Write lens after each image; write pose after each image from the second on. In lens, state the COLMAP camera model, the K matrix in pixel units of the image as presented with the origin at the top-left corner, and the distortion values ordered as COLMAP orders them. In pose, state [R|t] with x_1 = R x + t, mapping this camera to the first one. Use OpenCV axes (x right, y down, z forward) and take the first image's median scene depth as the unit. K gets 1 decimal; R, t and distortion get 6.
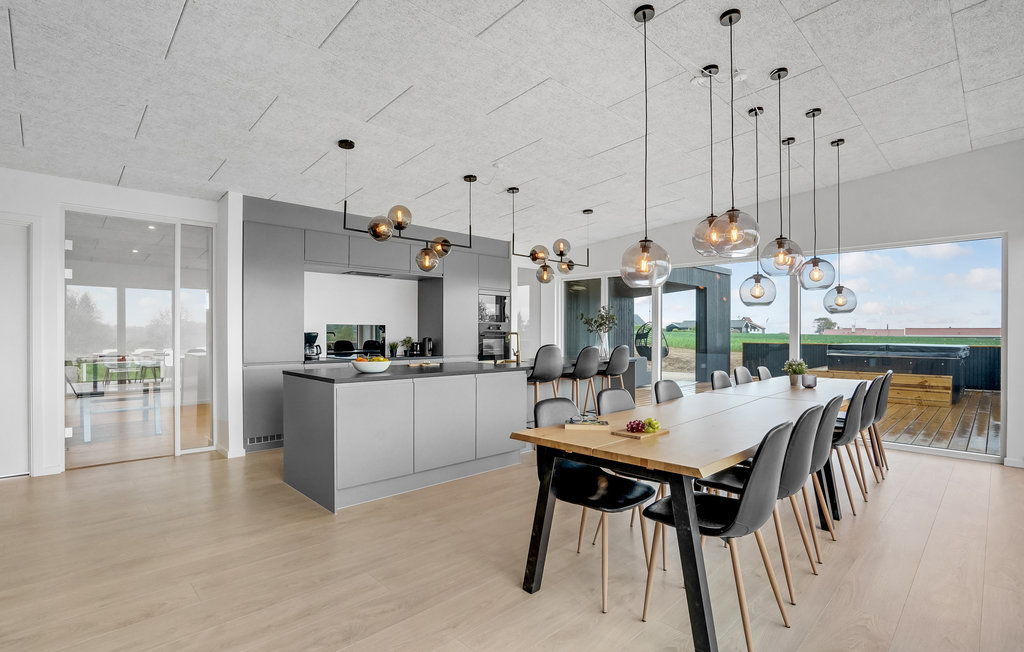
lens RADIAL K [[494.2, 0, 500.8], [0, 494.2, 344.4], [0, 0, 1]] dist [-0.025713, 0.000739]
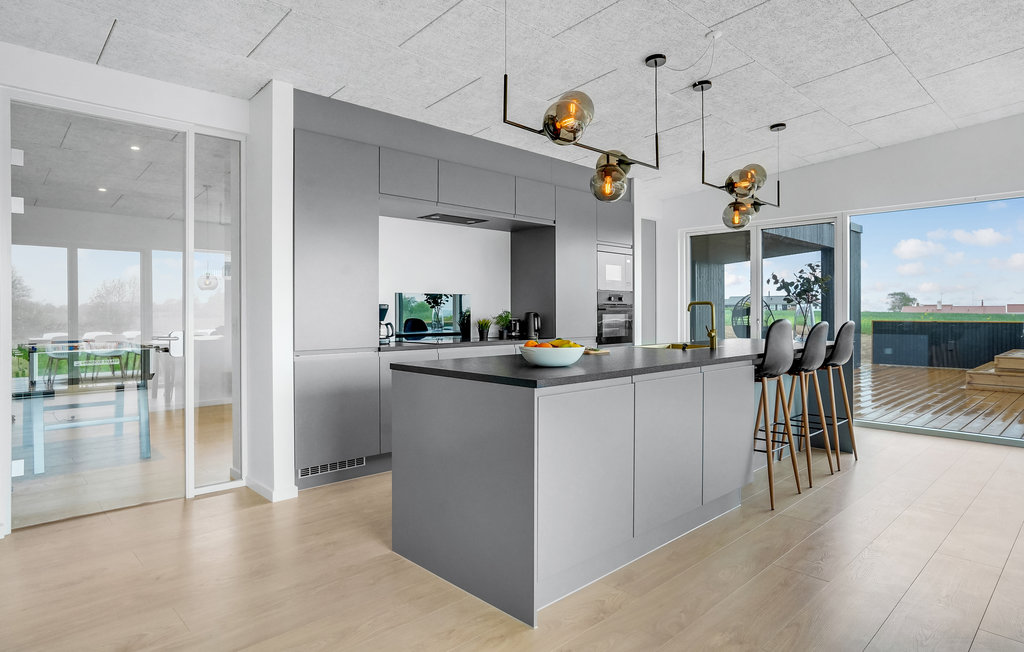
lens RADIAL K [[588.2, 0, 516.7], [0, 588.2, 322.2], [0, 0, 1]] dist [-0.013245, 0.001396]
pose [[0.999942, -0.004620, 0.009684, -0.179760], [0.004684, 0.999968, -0.006560, 0.005375], [-0.009653, 0.006604, 0.999932, 0.173366]]
